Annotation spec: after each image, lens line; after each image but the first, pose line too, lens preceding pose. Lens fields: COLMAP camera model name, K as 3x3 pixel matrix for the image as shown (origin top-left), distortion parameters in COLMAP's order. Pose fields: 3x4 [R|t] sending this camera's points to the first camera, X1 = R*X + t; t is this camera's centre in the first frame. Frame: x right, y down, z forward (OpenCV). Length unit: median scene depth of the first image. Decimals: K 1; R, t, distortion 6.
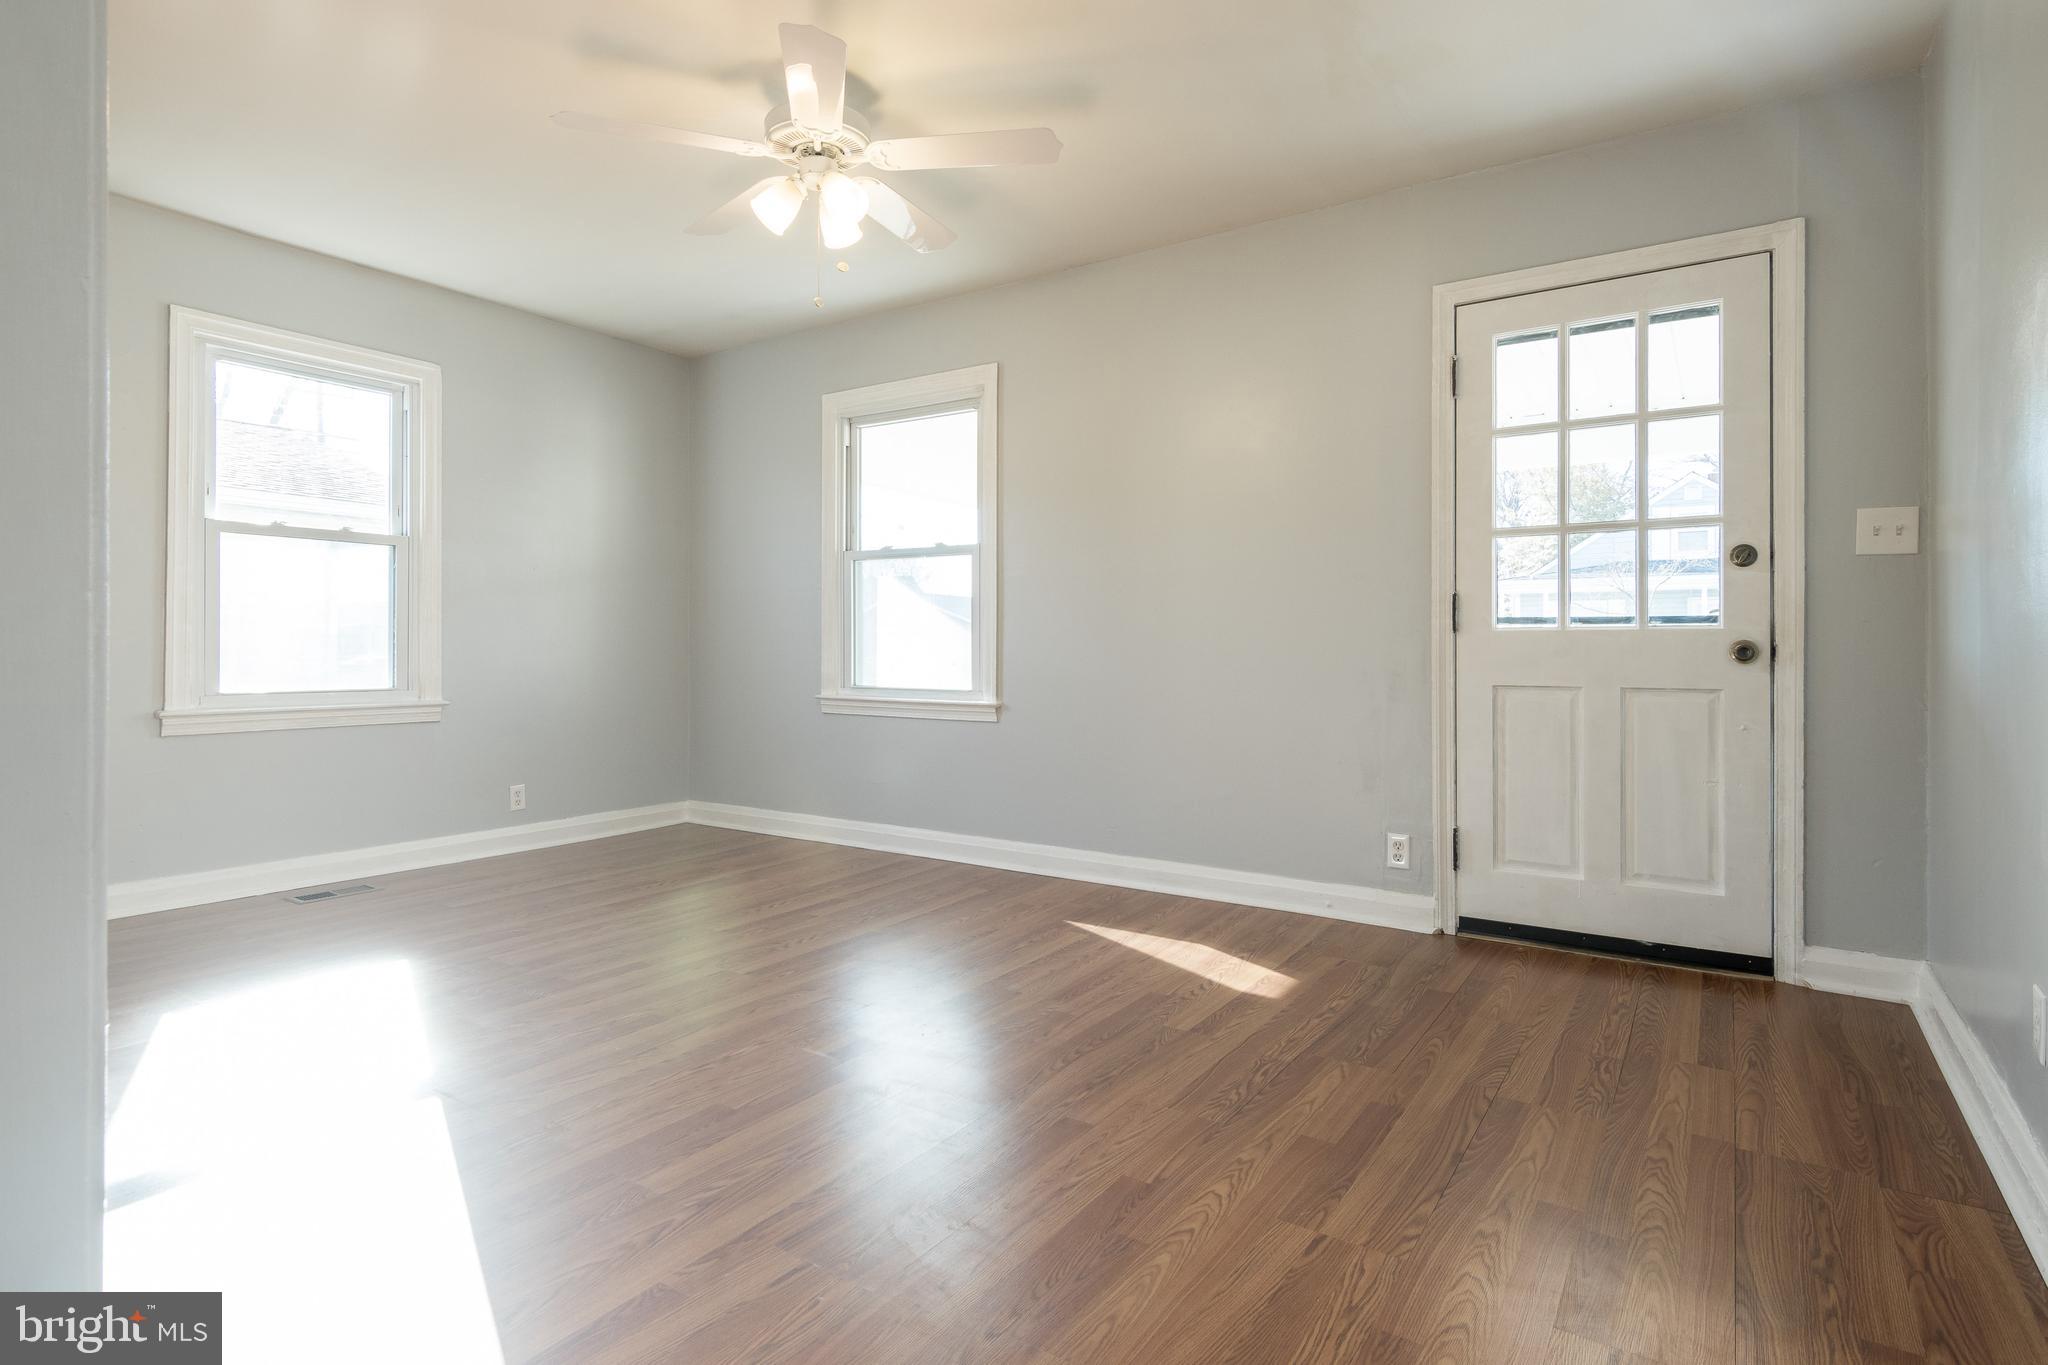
lens RADIAL K [[1040.7, 0, 1011.8], [0, 1040.7, 653.0], [0, 0, 1]] dist [0.014948, -0.007251]
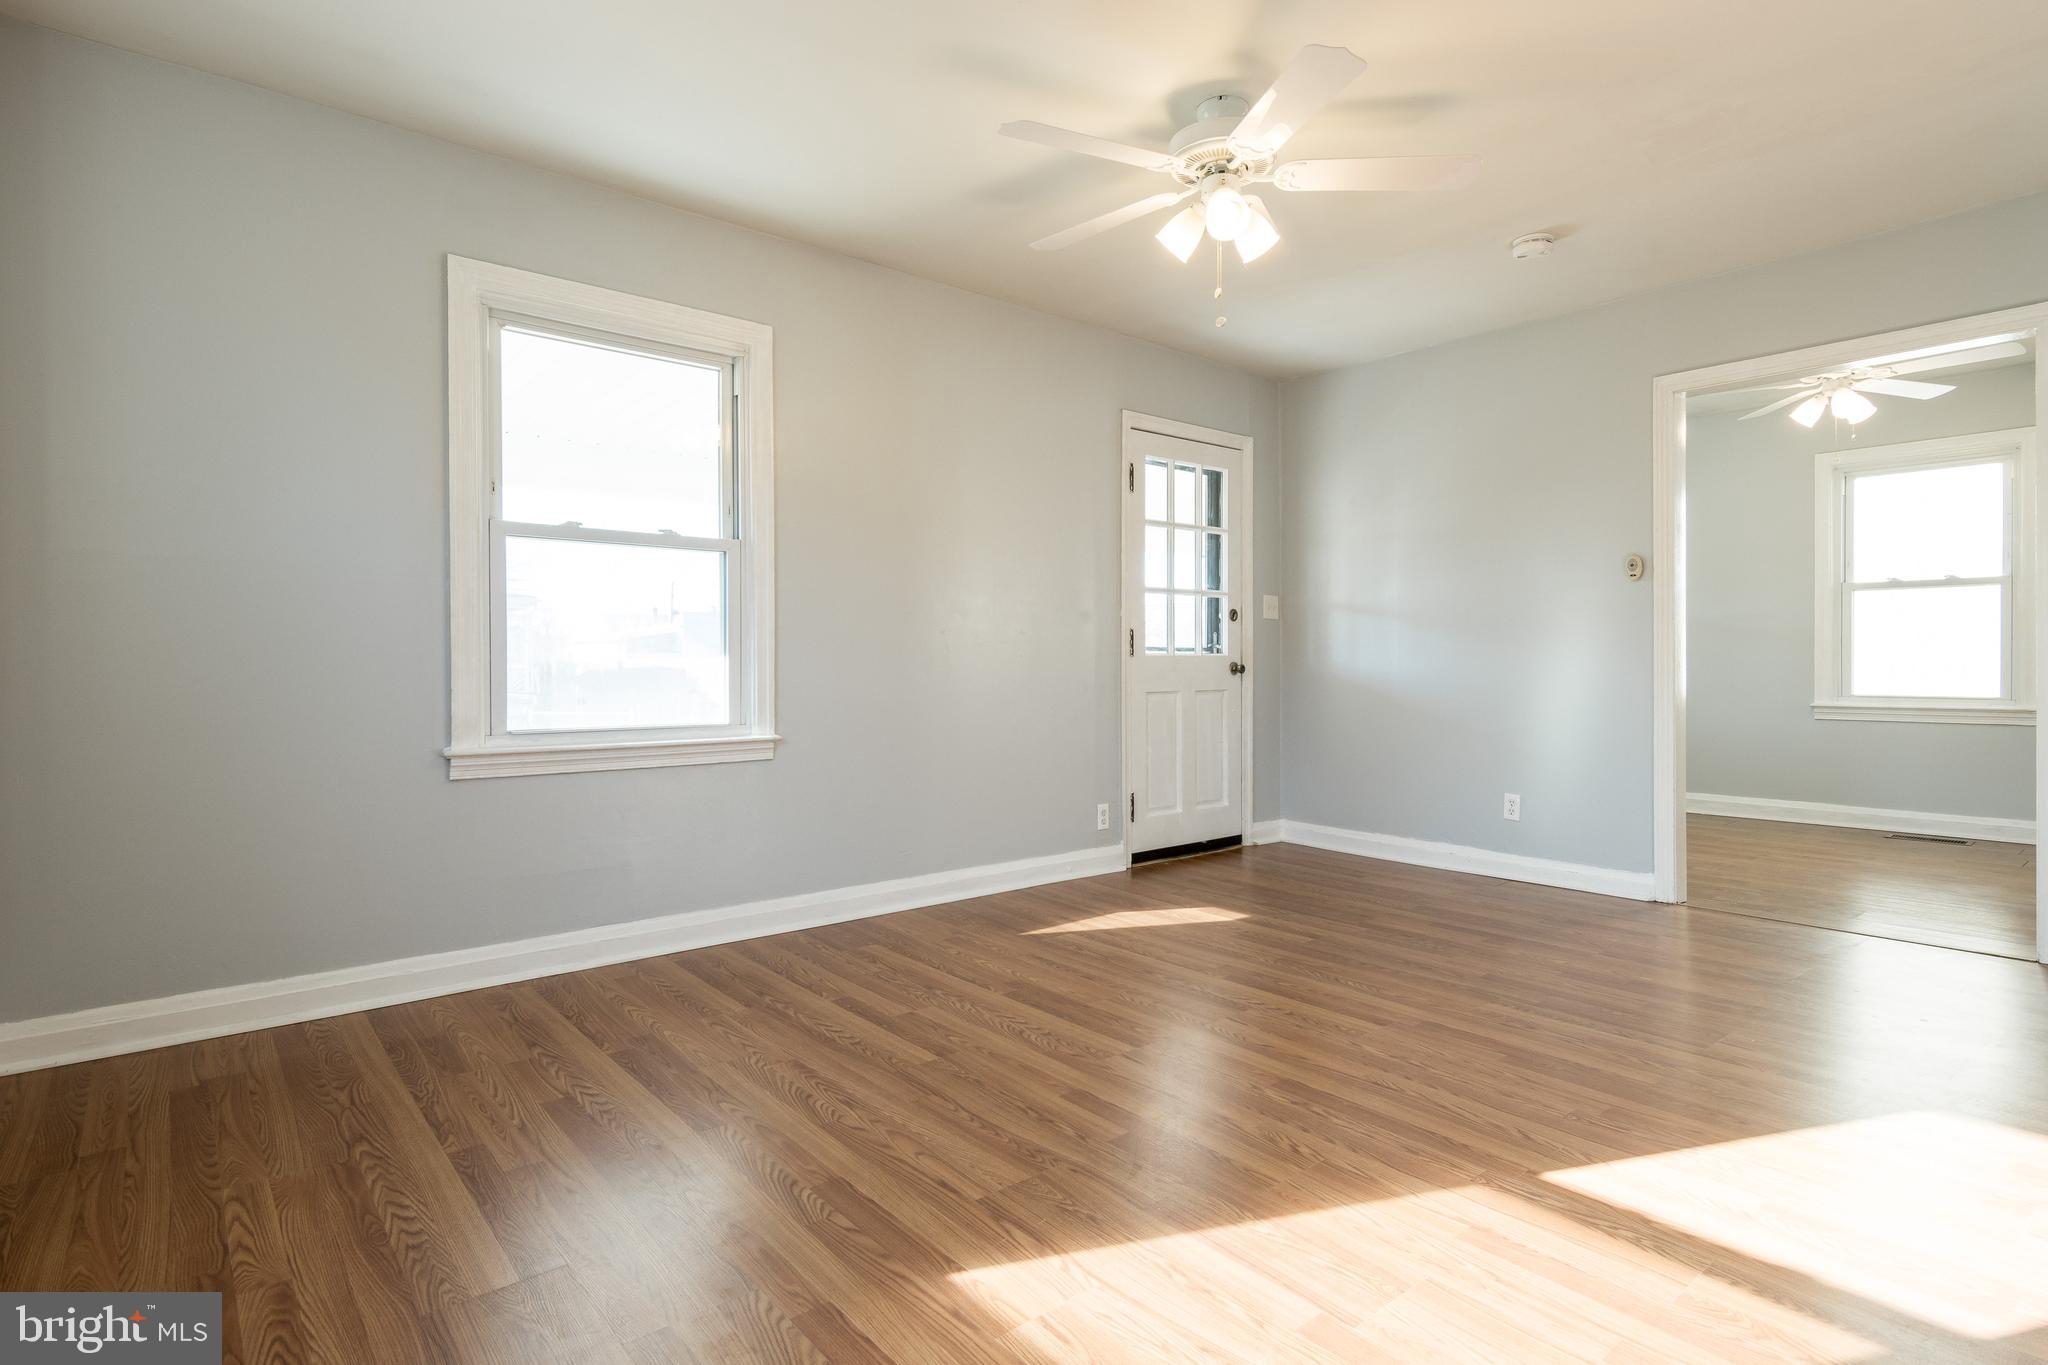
lens RADIAL K [[1038.4, 0, 1020.3], [0, 1038.4, 669.8], [0, 0, 1]] dist [0.022633, -0.013000]
pose [[0.280494, -0.010241, 0.959801, -0.980062], [0.006121, 0.999942, 0.008881, -0.014365], [-0.959836, 0.003384, 0.280541, 0.744513]]
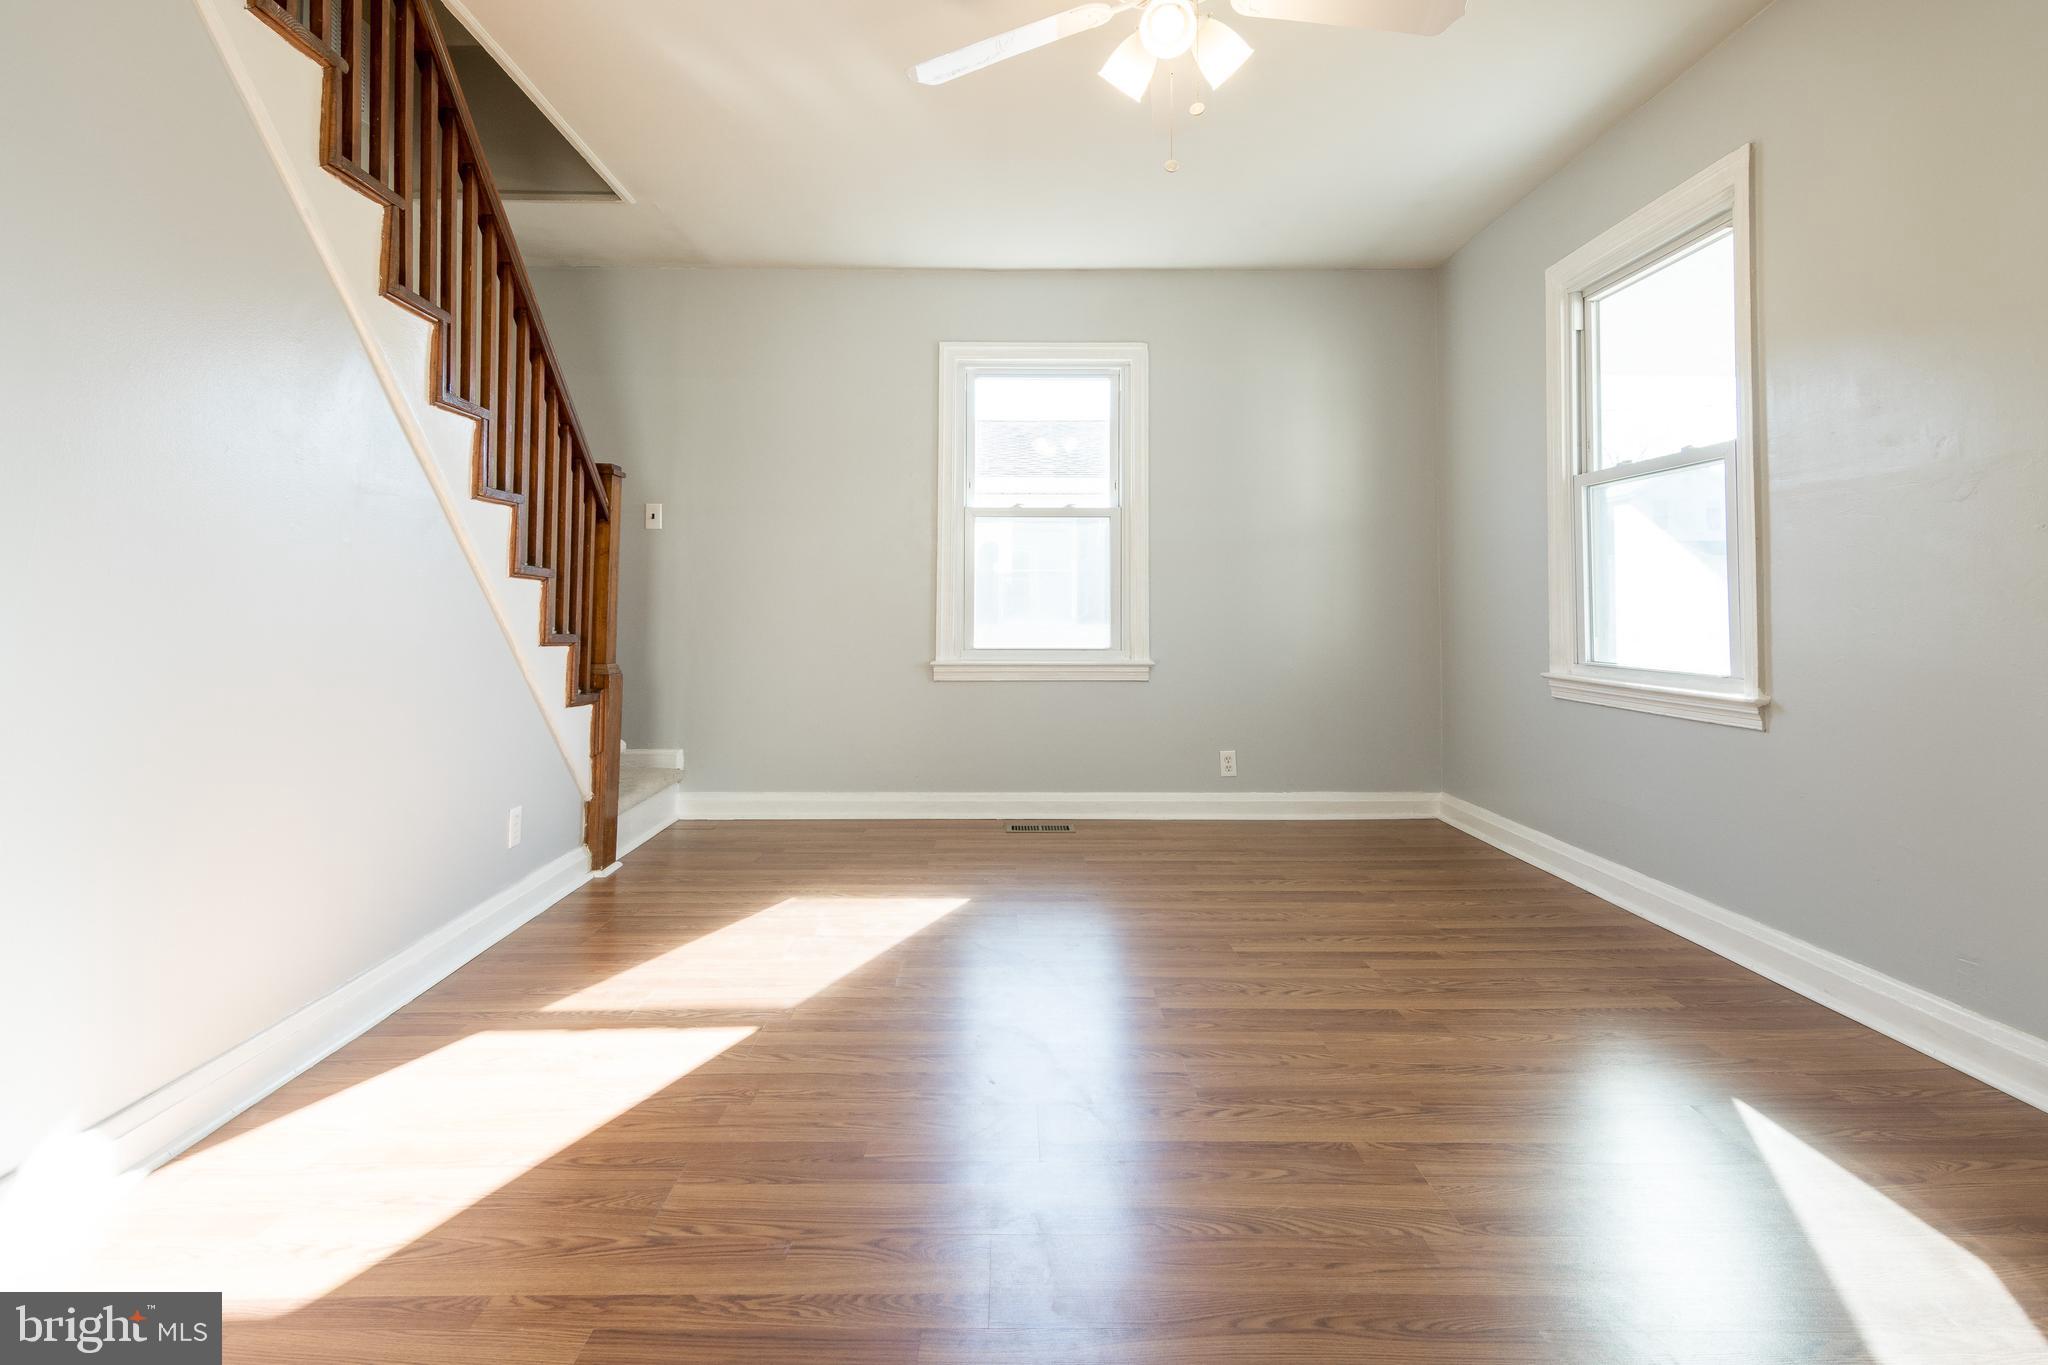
lens RADIAL K [[1040.7, 0, 1002.2], [0, 1040.7, 598.6], [0, 0, 1]] dist [0.014948, -0.007251]
pose [[0.560640, -0.014546, -0.827932, 0.311940], [-0.000070, 0.999845, -0.017614, 0.000901], [0.828060, 0.009933, 0.560552, 0.382216]]
